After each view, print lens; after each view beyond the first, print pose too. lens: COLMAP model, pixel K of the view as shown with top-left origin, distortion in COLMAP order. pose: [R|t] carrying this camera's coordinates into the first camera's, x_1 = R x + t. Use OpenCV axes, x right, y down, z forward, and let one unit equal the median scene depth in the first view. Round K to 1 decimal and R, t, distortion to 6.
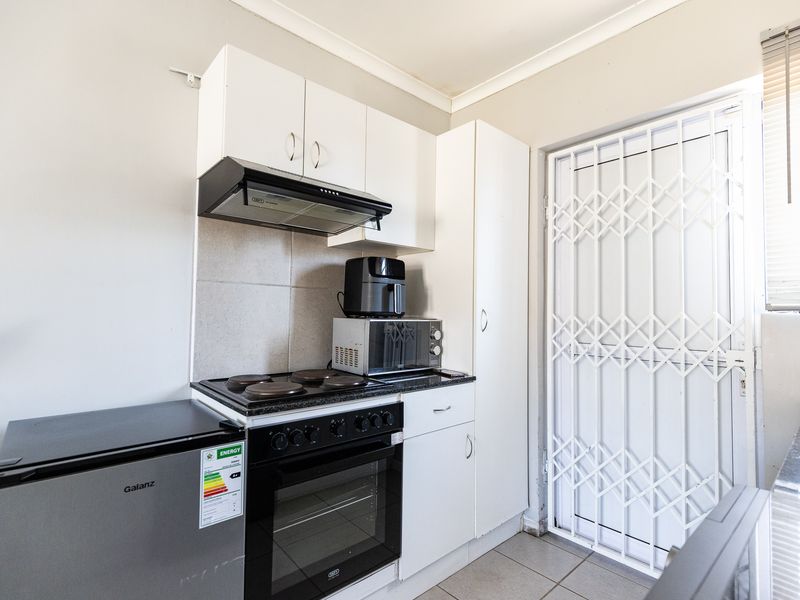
lens RADIAL K [[403.2, 0, 400.7], [0, 403.2, 298.4], [0, 0, 1]] dist [-0.001086, -0.000592]
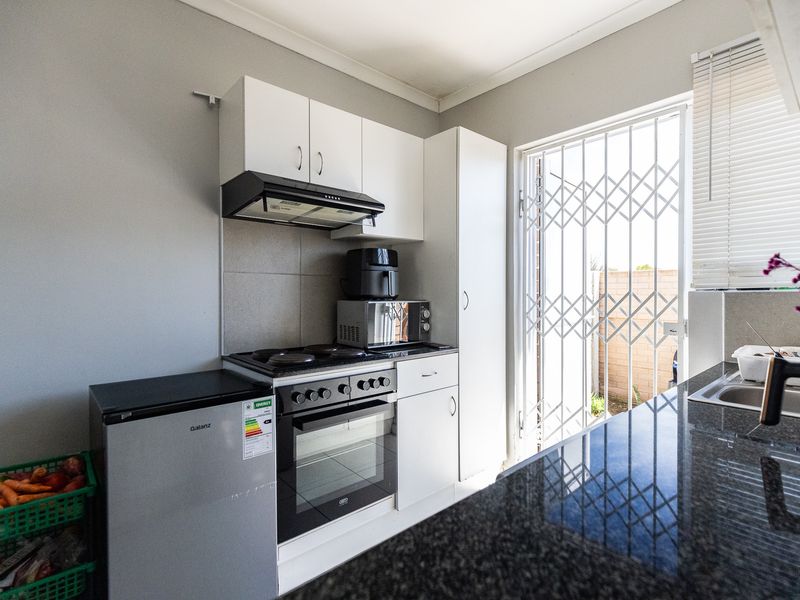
lens RADIAL K [[403.2, 0, 401.8], [0, 403.2, 300.1], [0, 0, 1]] dist [-0.001086, -0.000592]
pose [[0.999848, -0.017405, -0.001339, 0.027603], [0.017451, 0.998470, 0.052478, -0.014798], [0.000424, -0.052493, 0.998621, -0.217716]]
